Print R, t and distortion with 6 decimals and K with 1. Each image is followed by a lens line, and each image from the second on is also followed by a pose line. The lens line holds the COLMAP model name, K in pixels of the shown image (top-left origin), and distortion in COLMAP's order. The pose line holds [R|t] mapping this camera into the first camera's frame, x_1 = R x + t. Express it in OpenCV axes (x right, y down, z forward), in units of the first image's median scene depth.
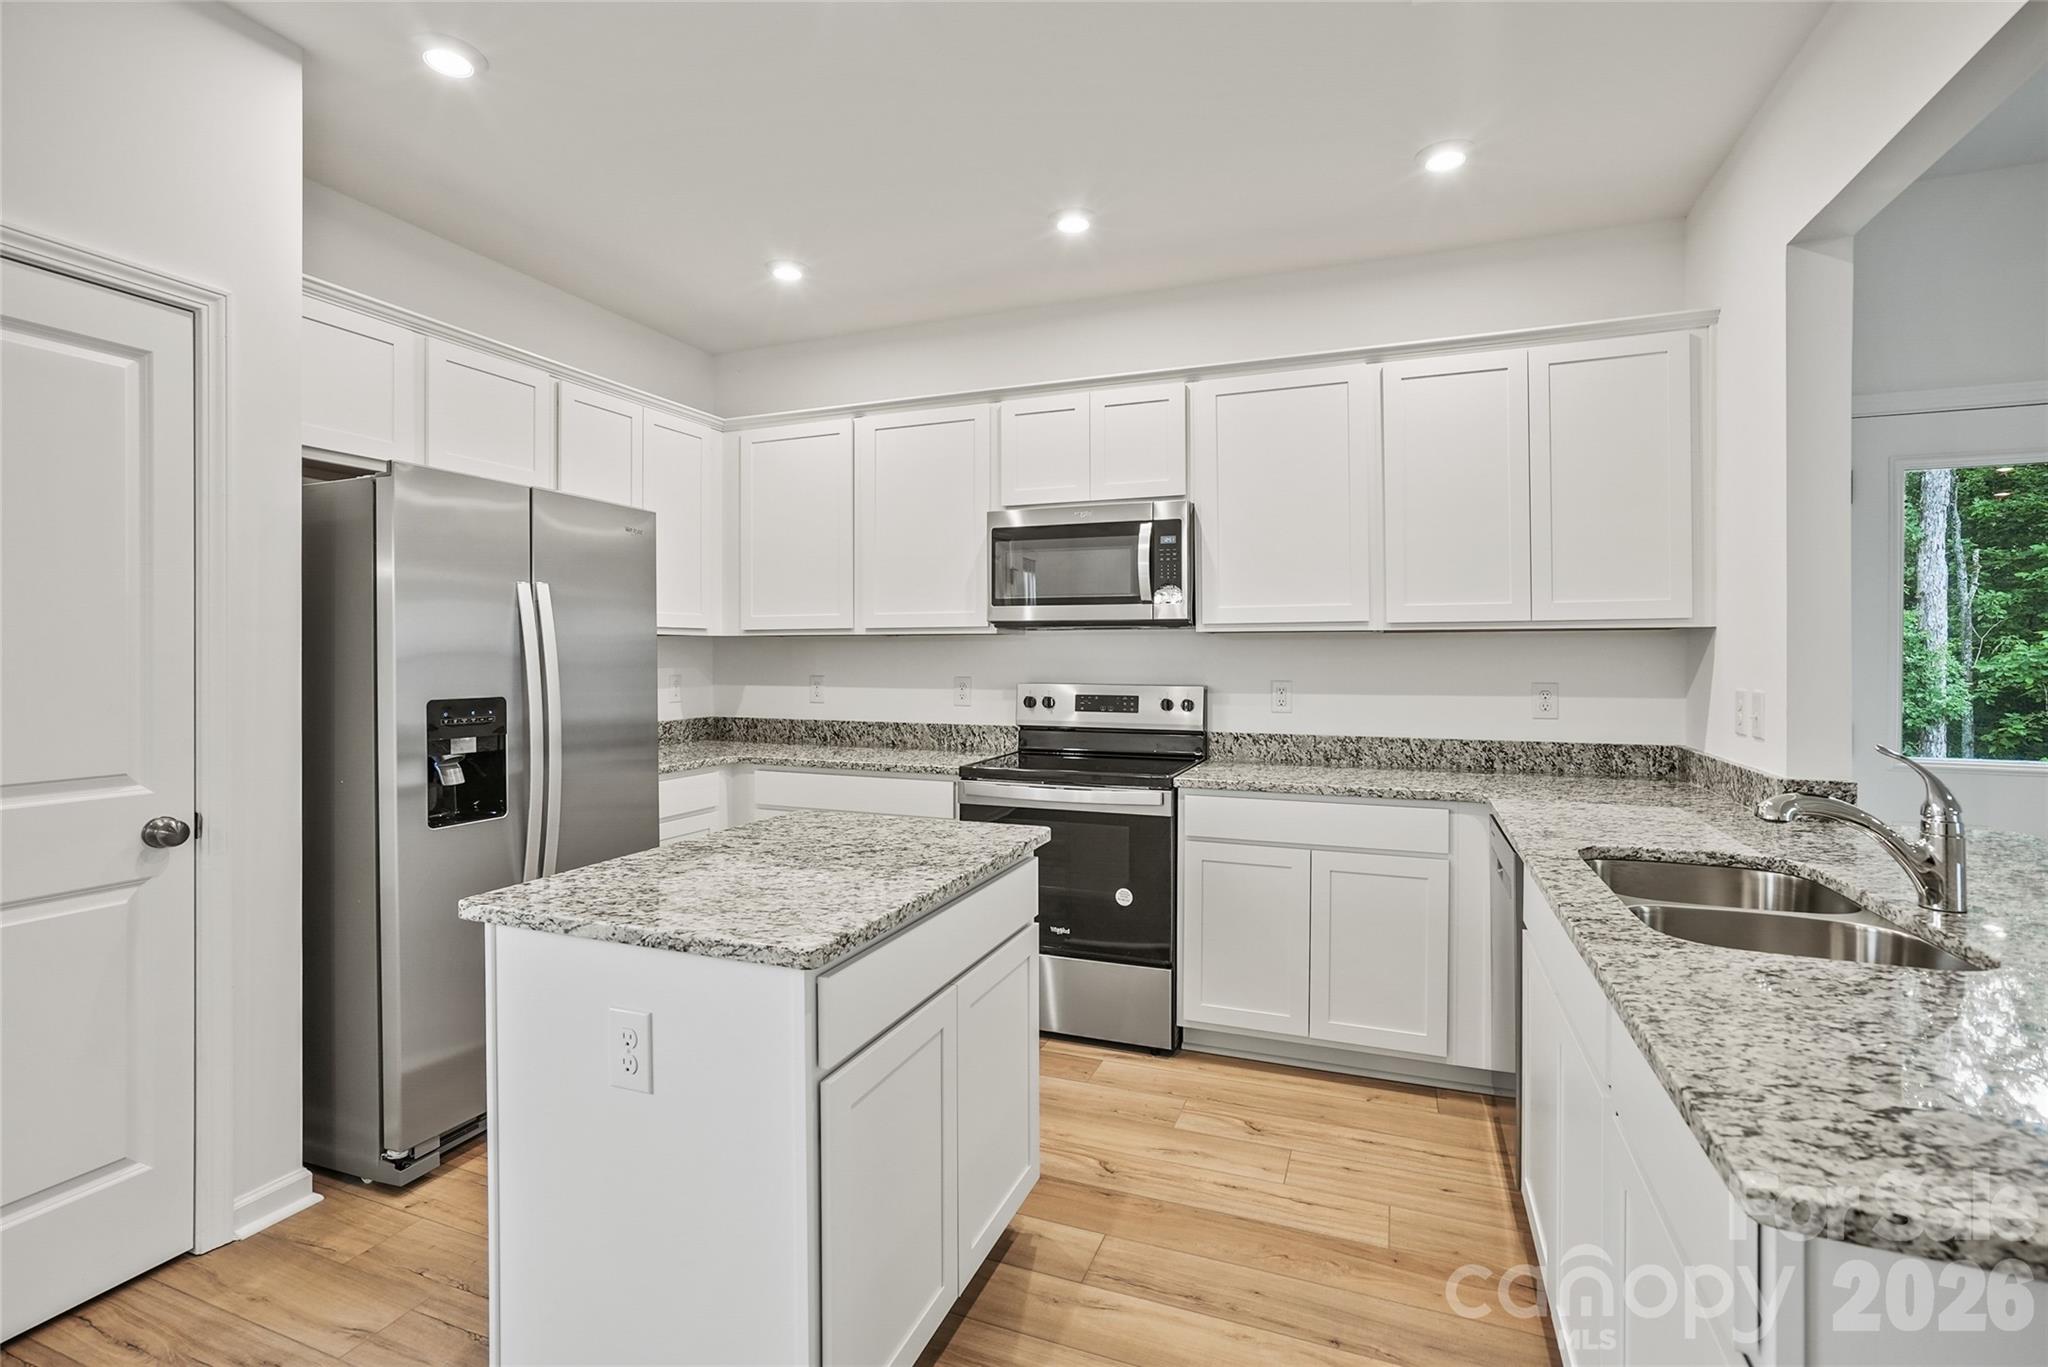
lens RADIAL K [[953.9, 0, 1016.2], [0, 953.9, 655.1], [0, 0, 1]] dist [-0.045511, 0.026409]
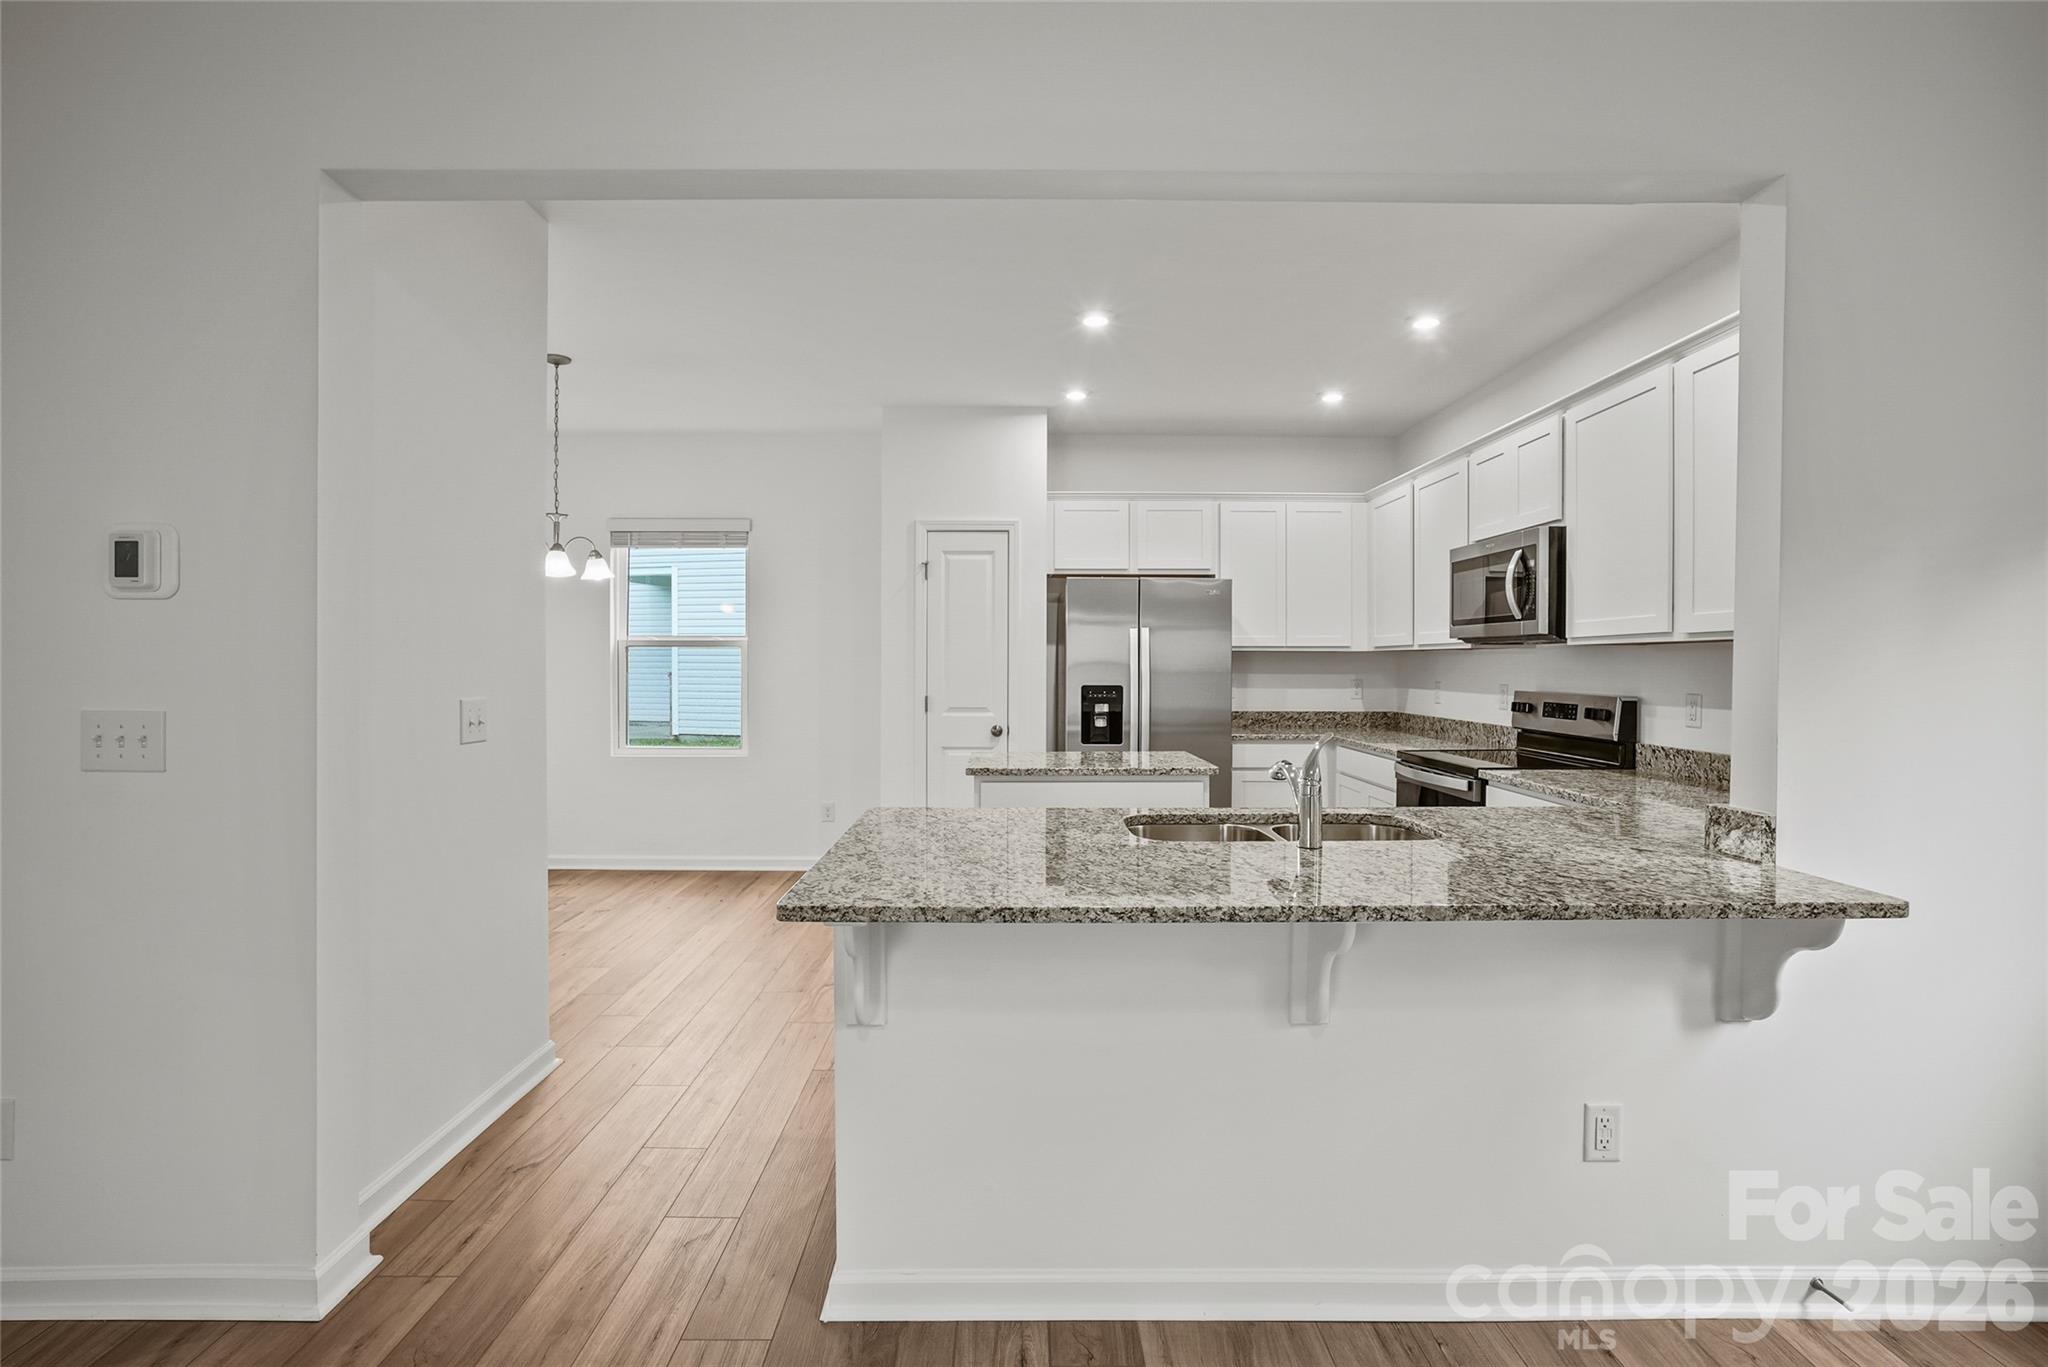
lens RADIAL K [[948.4, 0, 1015.1], [0, 948.4, 670.6], [0, 0, 1]] dist [-0.044155, 0.026216]
pose [[0.374802, 0.008501, -0.927066, 0.943806], [-0.002371, 0.999963, 0.008211, -0.002430], [0.927102, -0.000879, 0.374808, 0.025133]]
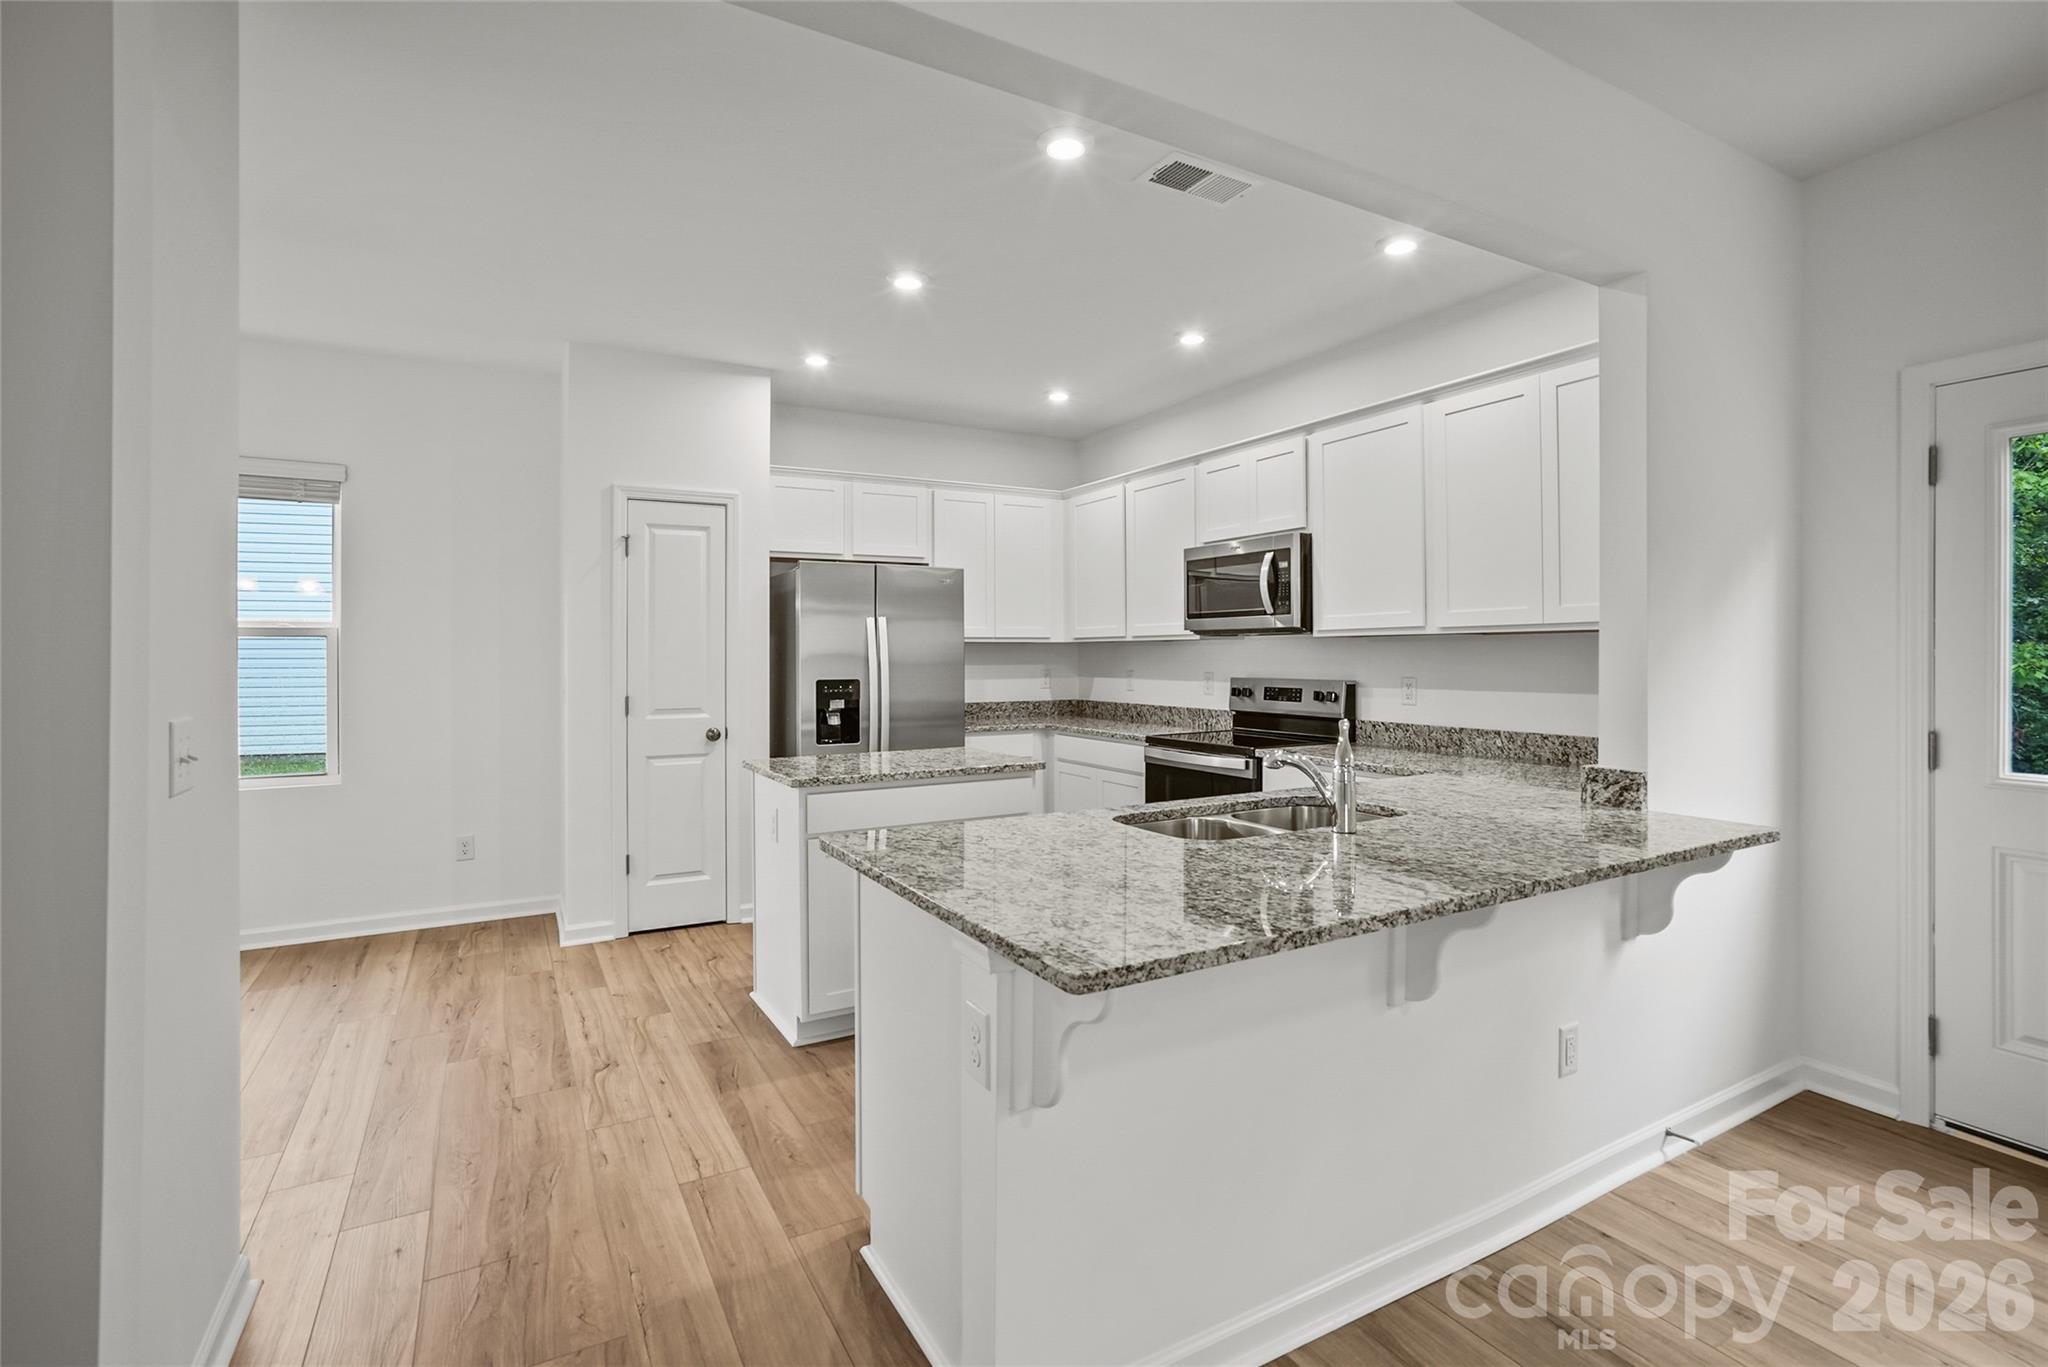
lens RADIAL K [[959.6, 0, 1017.0], [0, 959.6, 645.3], [0, 0, 1]] dist [-0.047513, 0.028082]
pose [[0.778118, -0.008525, -0.628060, 0.673845], [0.003776, 0.999953, -0.008894, -0.003503], [0.628106, 0.004549, 0.778114, -0.208240]]
